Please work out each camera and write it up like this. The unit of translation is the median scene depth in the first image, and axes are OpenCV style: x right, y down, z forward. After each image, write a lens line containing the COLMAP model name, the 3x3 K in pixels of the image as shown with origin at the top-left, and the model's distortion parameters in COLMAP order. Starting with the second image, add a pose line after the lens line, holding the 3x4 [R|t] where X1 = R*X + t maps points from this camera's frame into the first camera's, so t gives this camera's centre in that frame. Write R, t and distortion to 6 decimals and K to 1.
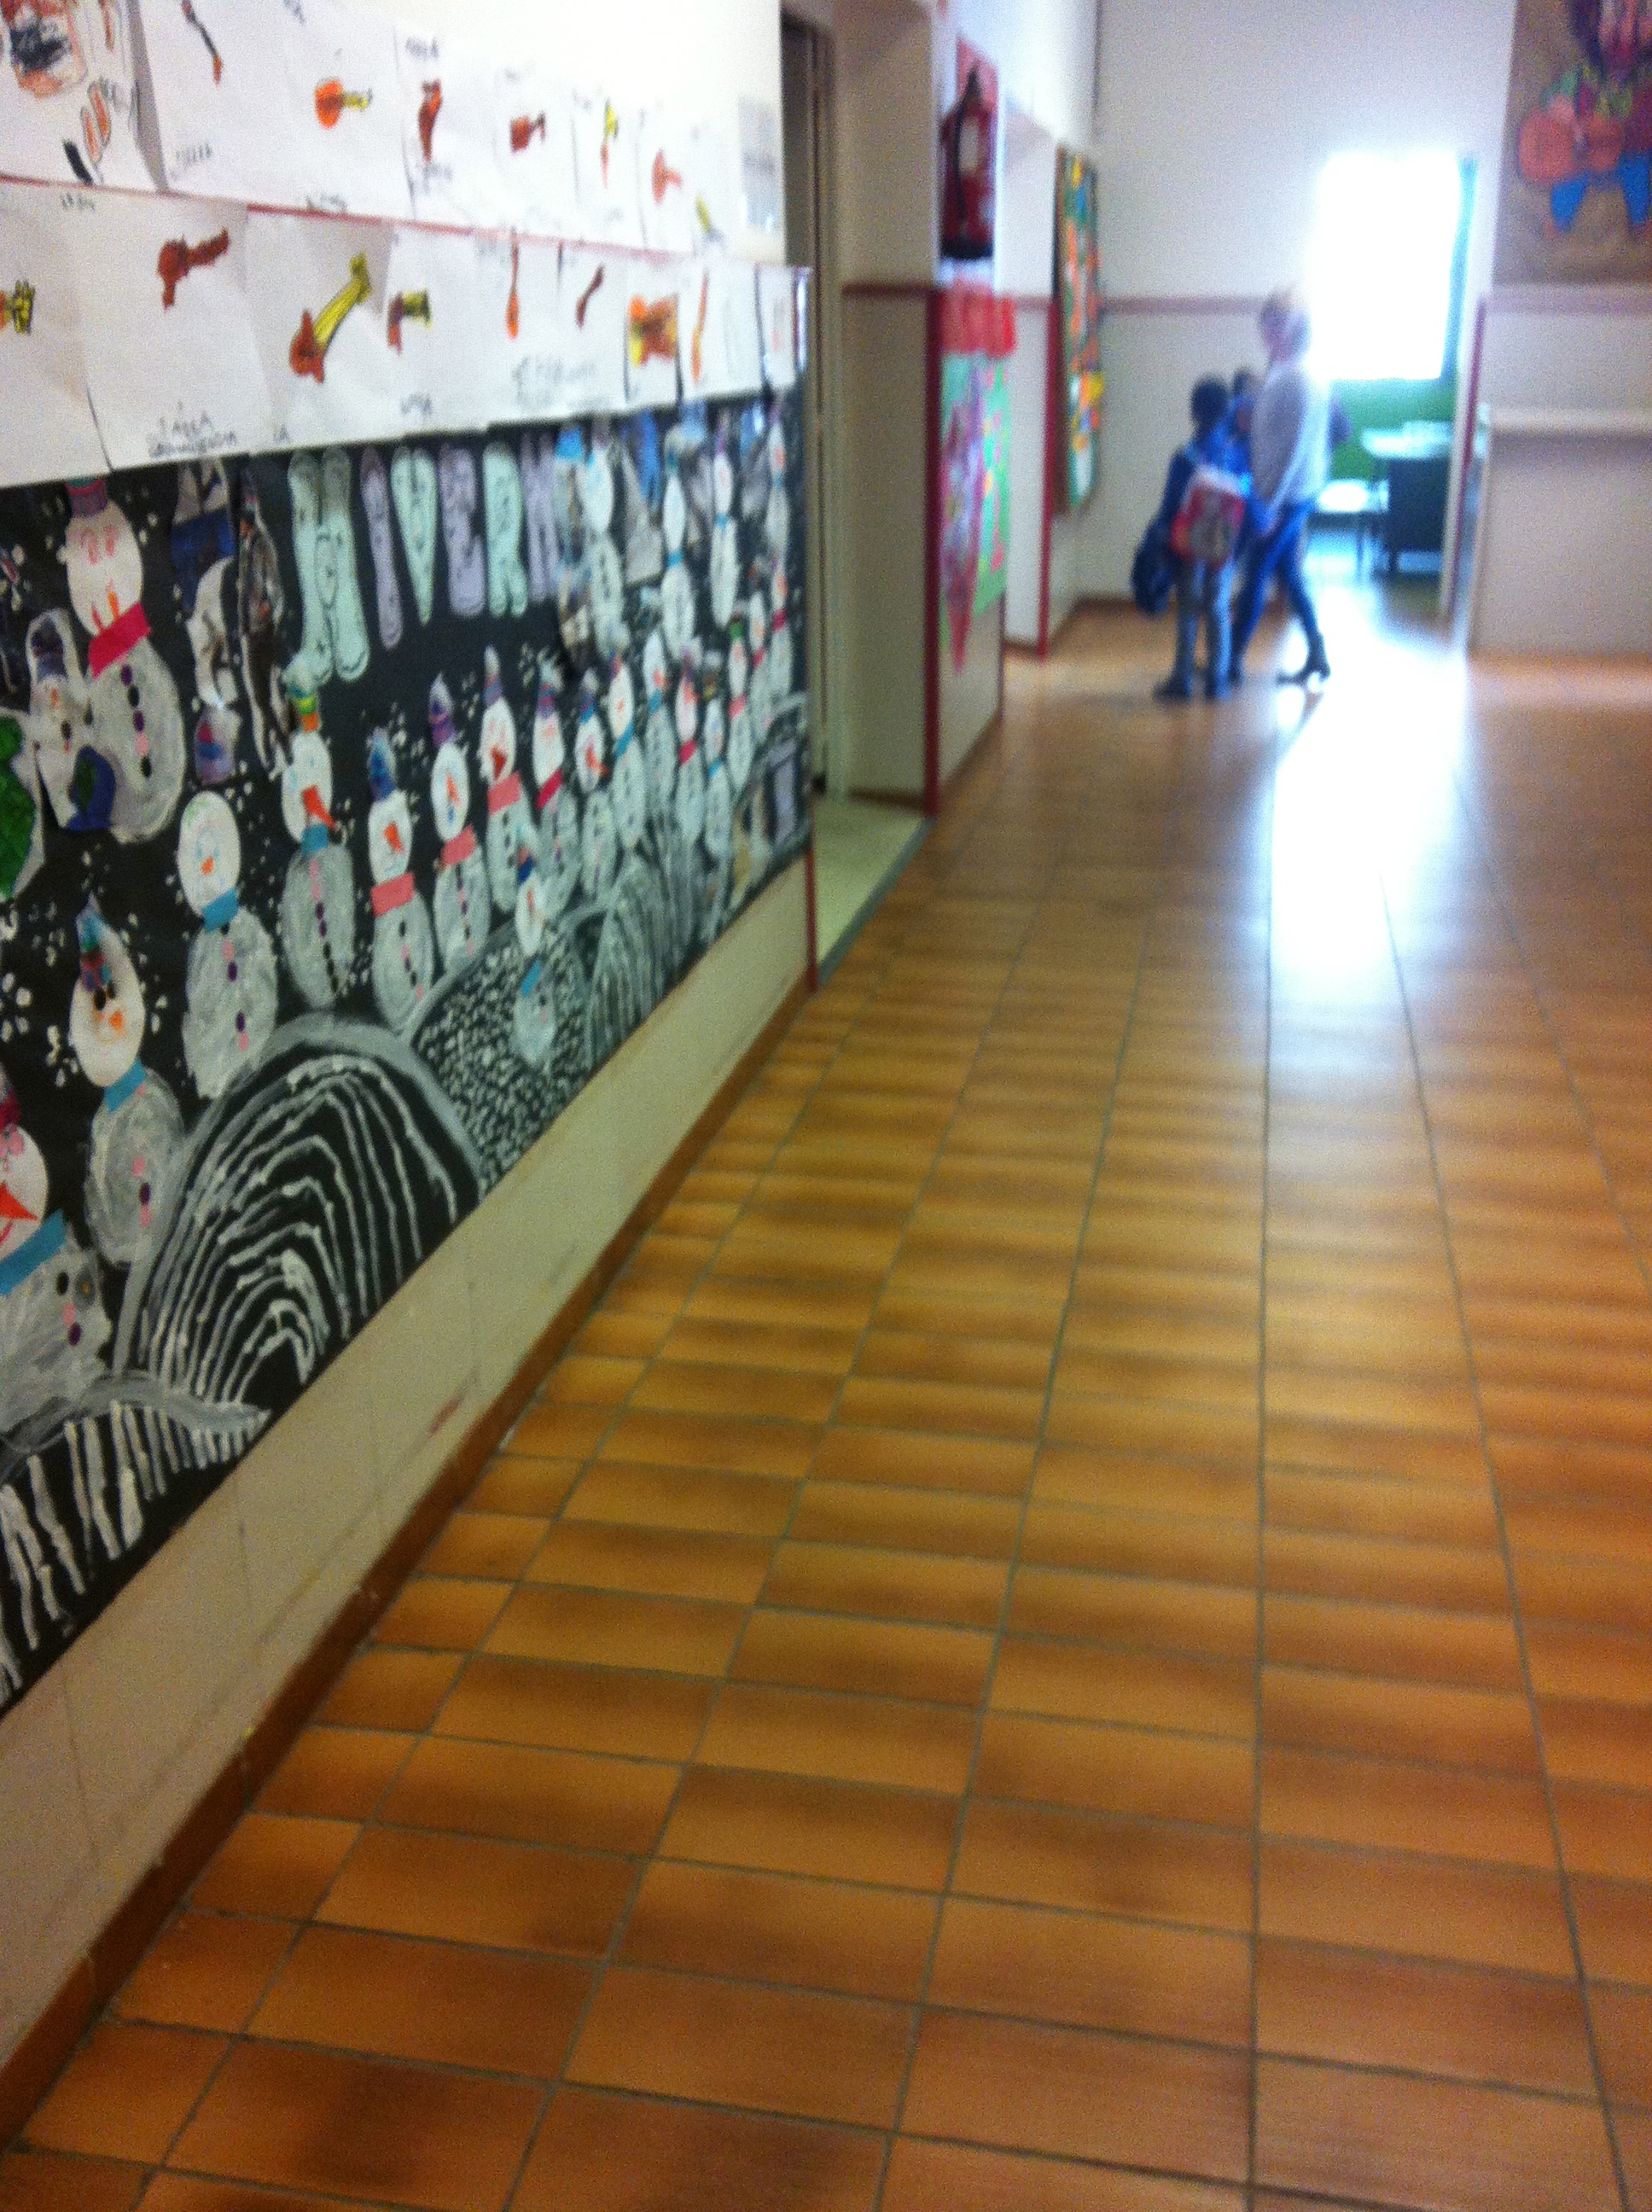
lens RADIAL K [[2223.4, 0, 826.0], [0, 2223.4, 1106.0], [0, 0, 1]] dist [0.072901, 0.004353]
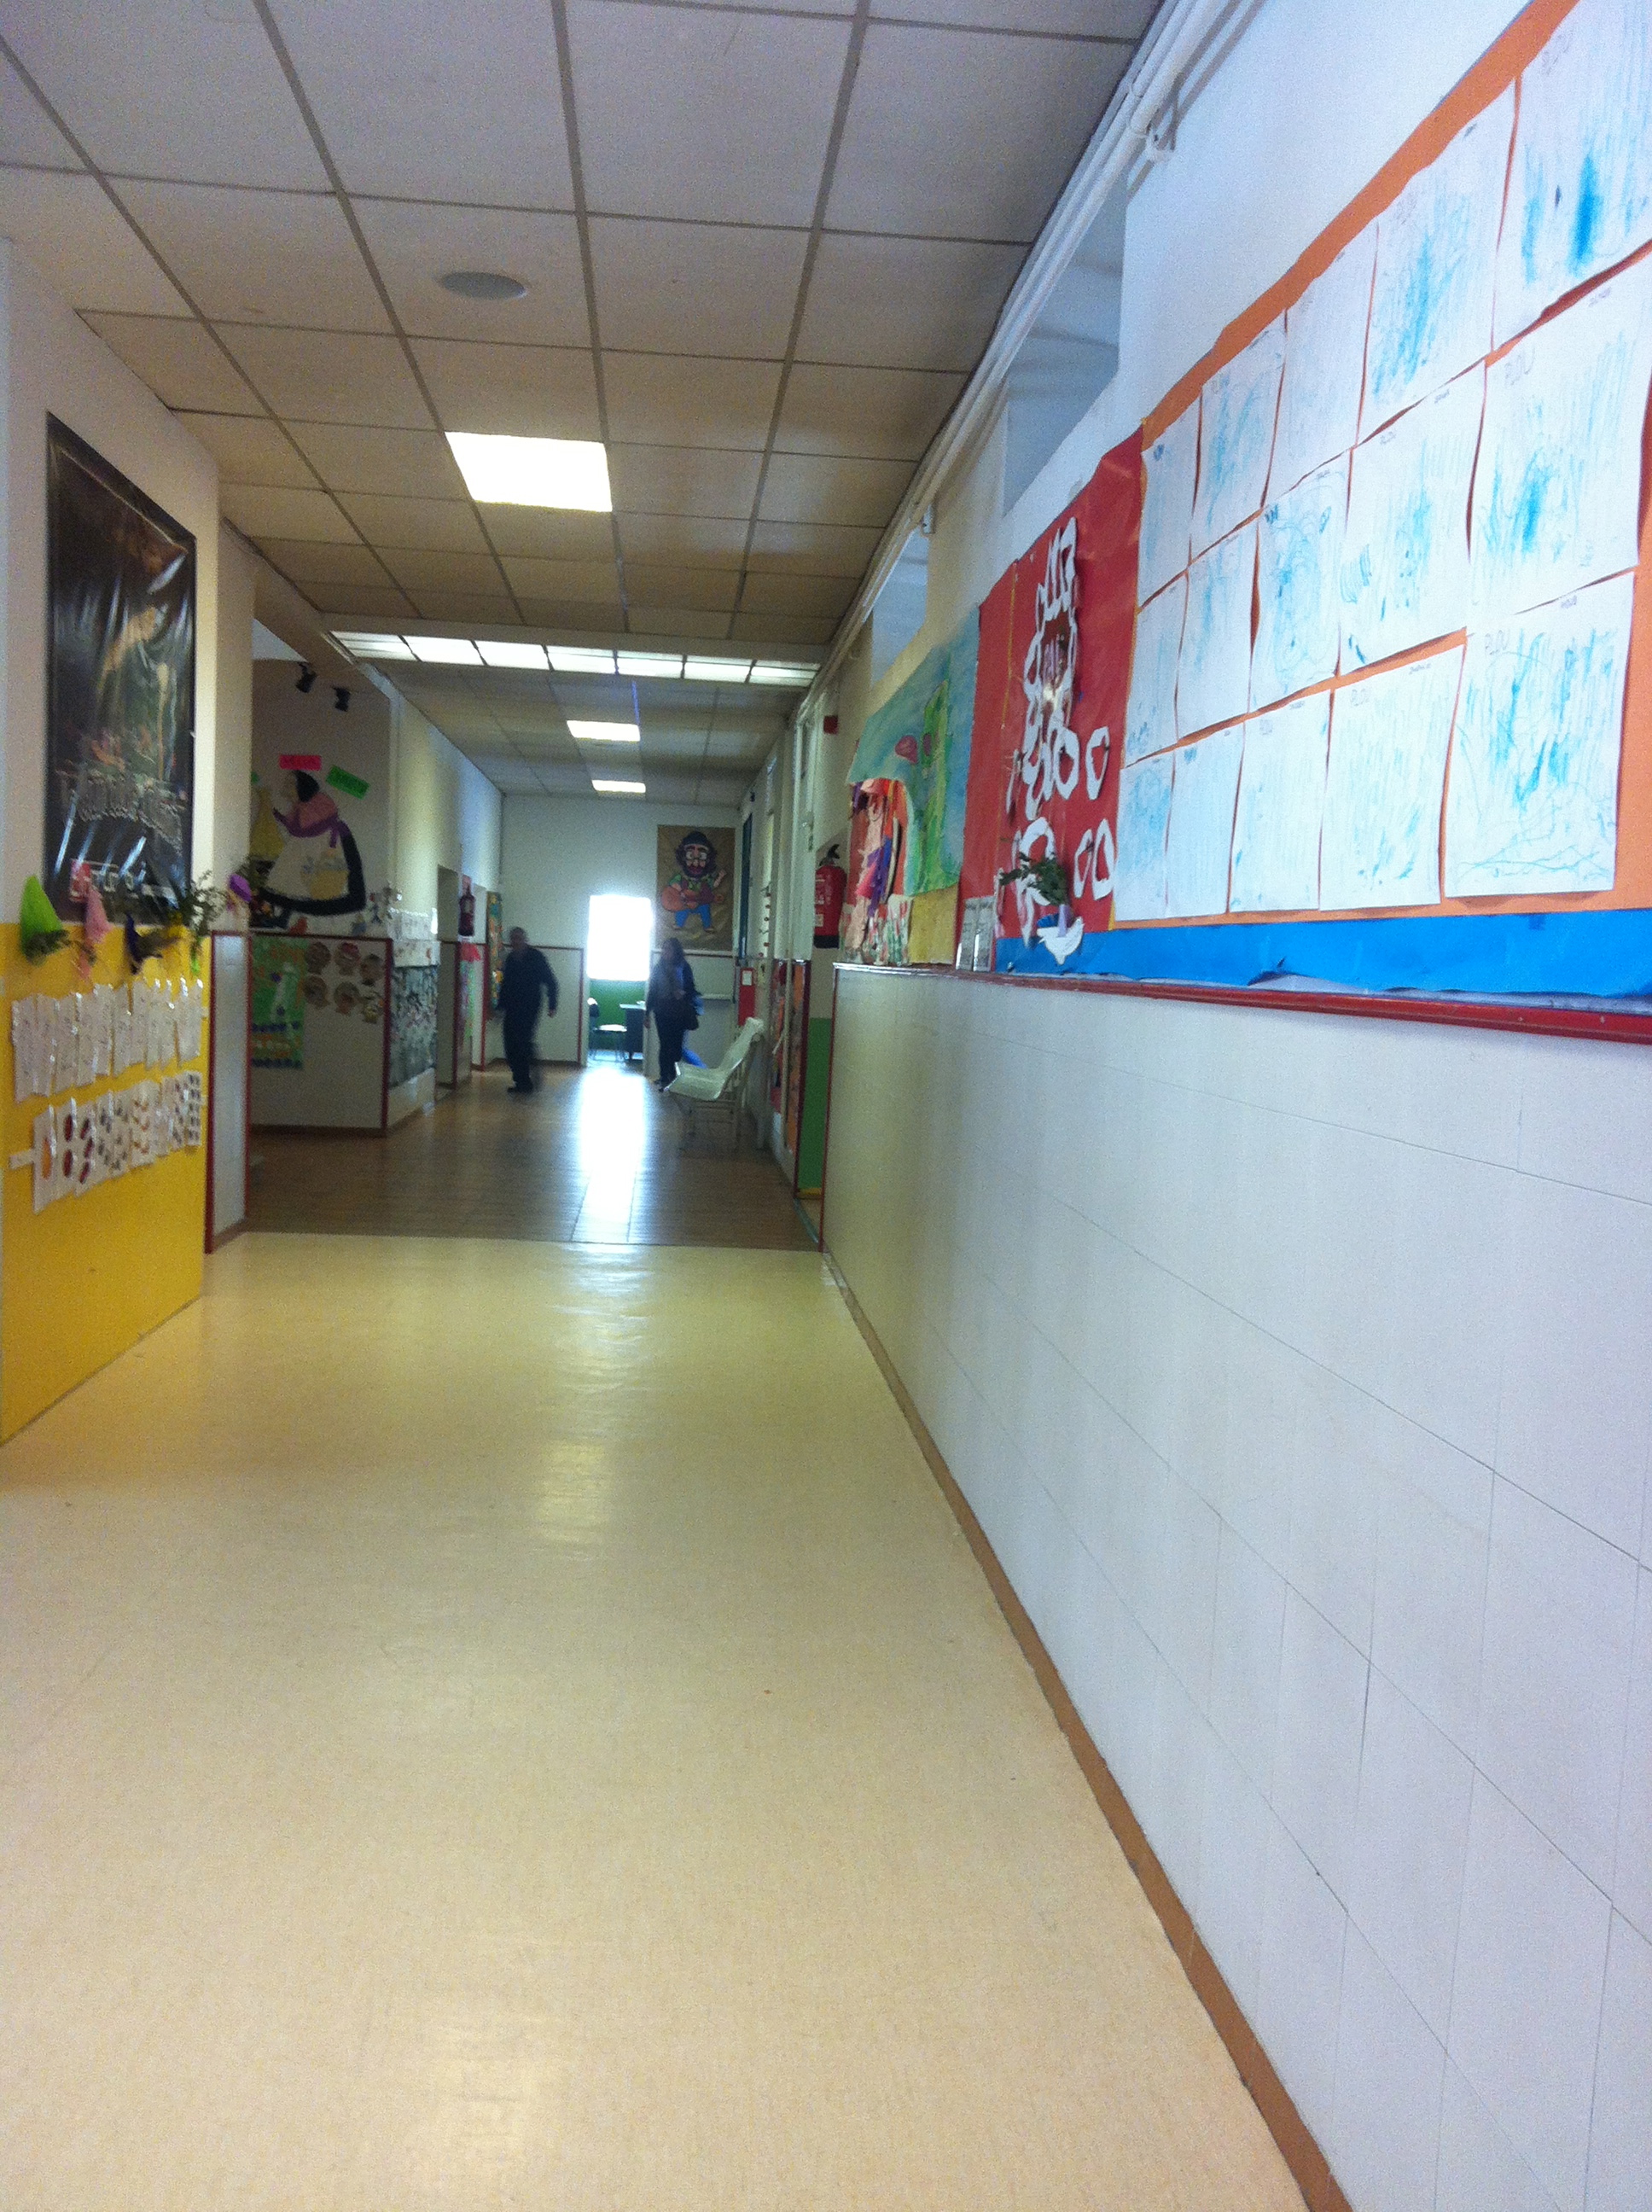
lens RADIAL K [[2223.4, 0, 826.0], [0, 2223.4, 1106.0], [0, 0, 1]] dist [0.072901, 0.004353]
pose [[0.964882, 0.030381, 0.260920, -0.224492], [0.037767, 0.966925, -0.252250, 0.594728], [-0.259954, 0.253246, 0.931821, -1.767625]]
